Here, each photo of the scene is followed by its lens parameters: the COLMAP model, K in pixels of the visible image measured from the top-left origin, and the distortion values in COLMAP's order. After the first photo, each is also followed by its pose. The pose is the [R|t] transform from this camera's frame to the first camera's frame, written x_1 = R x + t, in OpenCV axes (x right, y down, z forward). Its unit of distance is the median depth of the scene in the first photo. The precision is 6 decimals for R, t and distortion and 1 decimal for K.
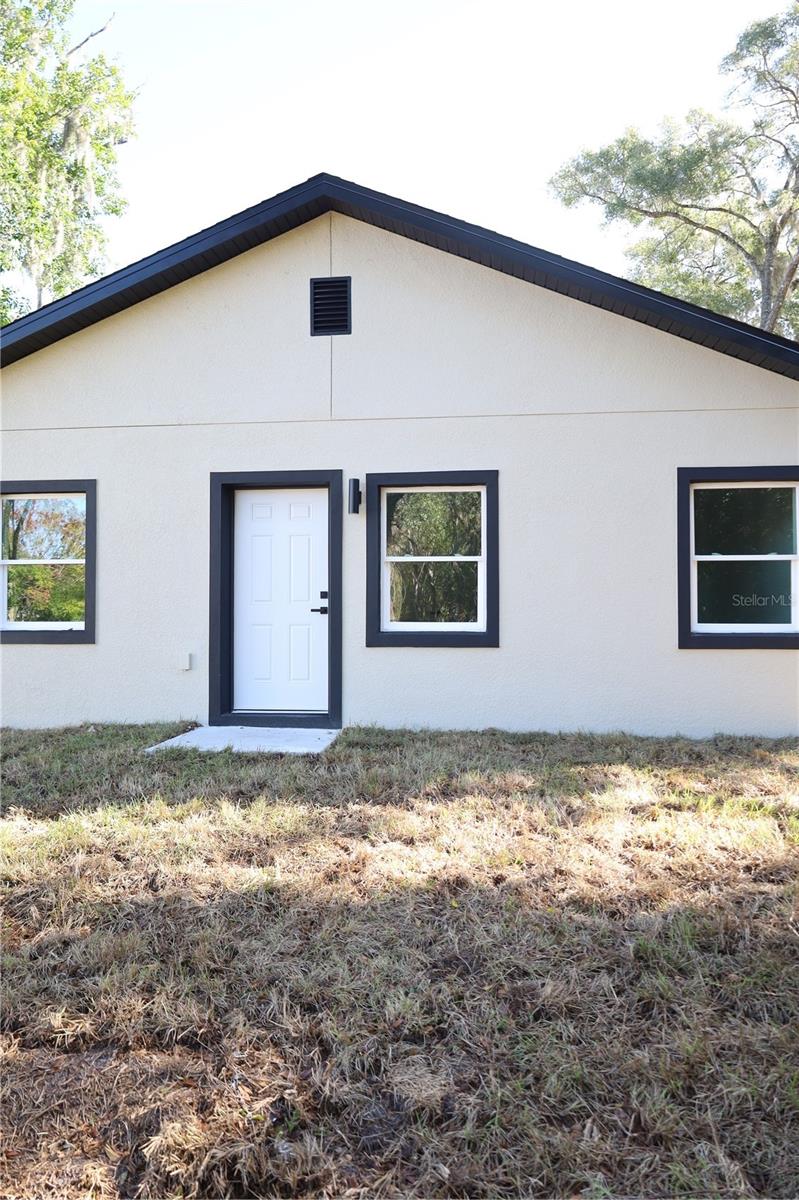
lens RADIAL K [[792.3, 0, 396.2], [0, 792.3, 616.8], [0, 0, 1]] dist [-0.027280, 0.000195]
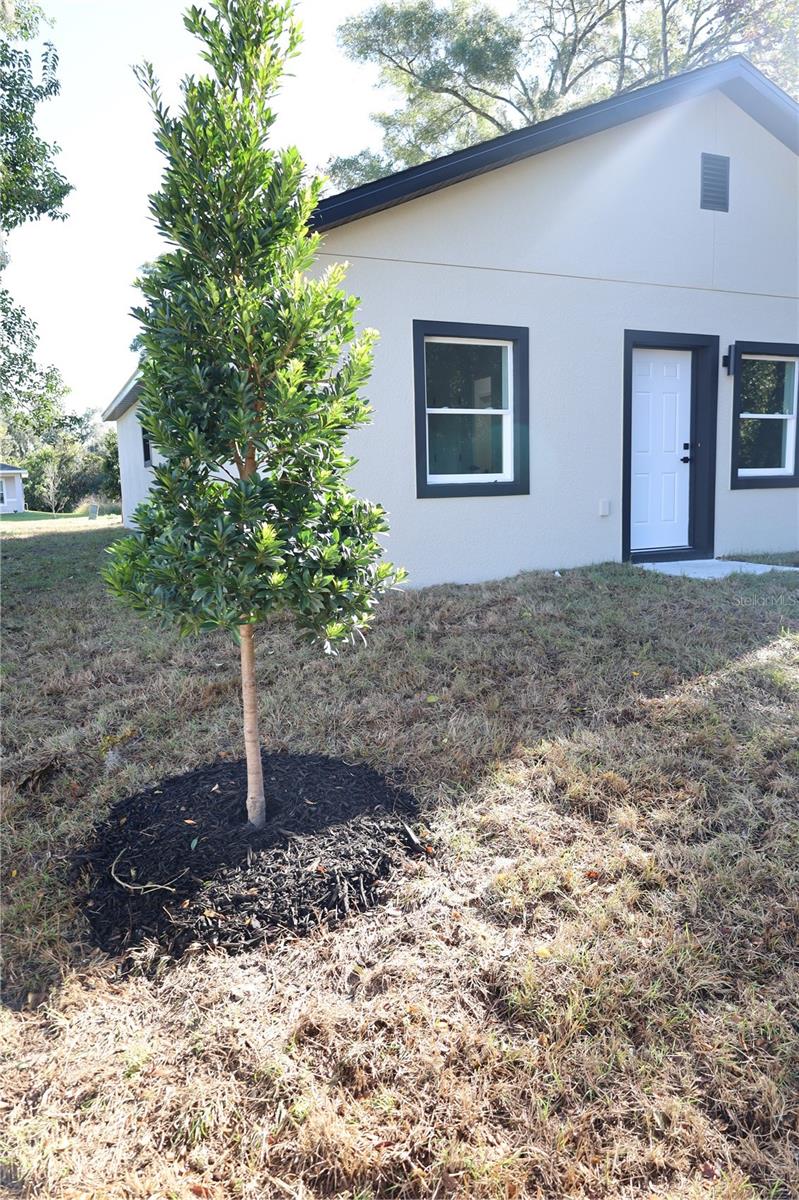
lens RADIAL K [[756.6, 0, 399.5], [0, 756.6, 600.0], [0, 0, 1]] dist [-0.031038, 0.000990]
pose [[0.877254, -0.100833, 0.469317, -0.997832], [0.022819, 0.985344, 0.169048, -0.001697], [-0.479484, -0.137588, 0.866697, 0.215421]]
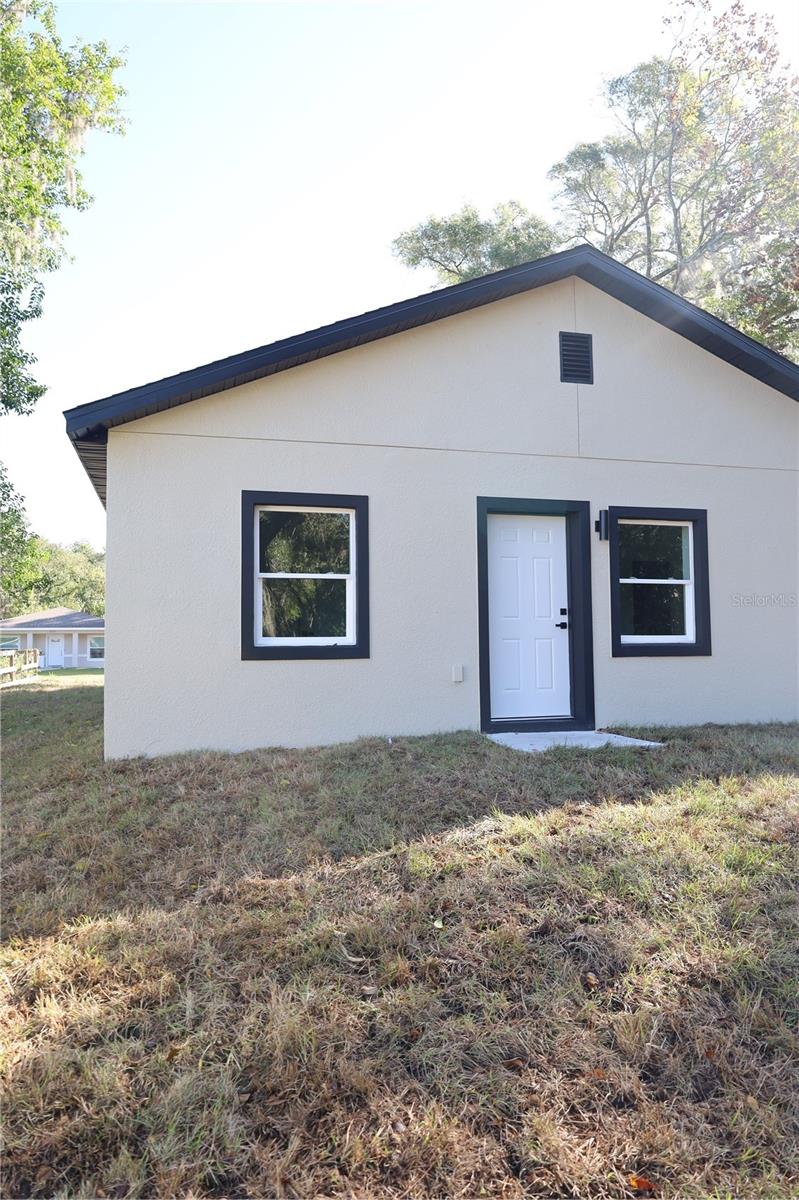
lens RADIAL K [[756.6, 0, 399.5], [0, 756.6, 600.0], [0, 0, 1]] dist [-0.031038, 0.000990]
pose [[0.935067, 0.009038, 0.354356, -0.683958], [0.005849, 0.999145, -0.040917, -0.001662], [-0.354423, 0.040333, 0.934215, 0.086713]]
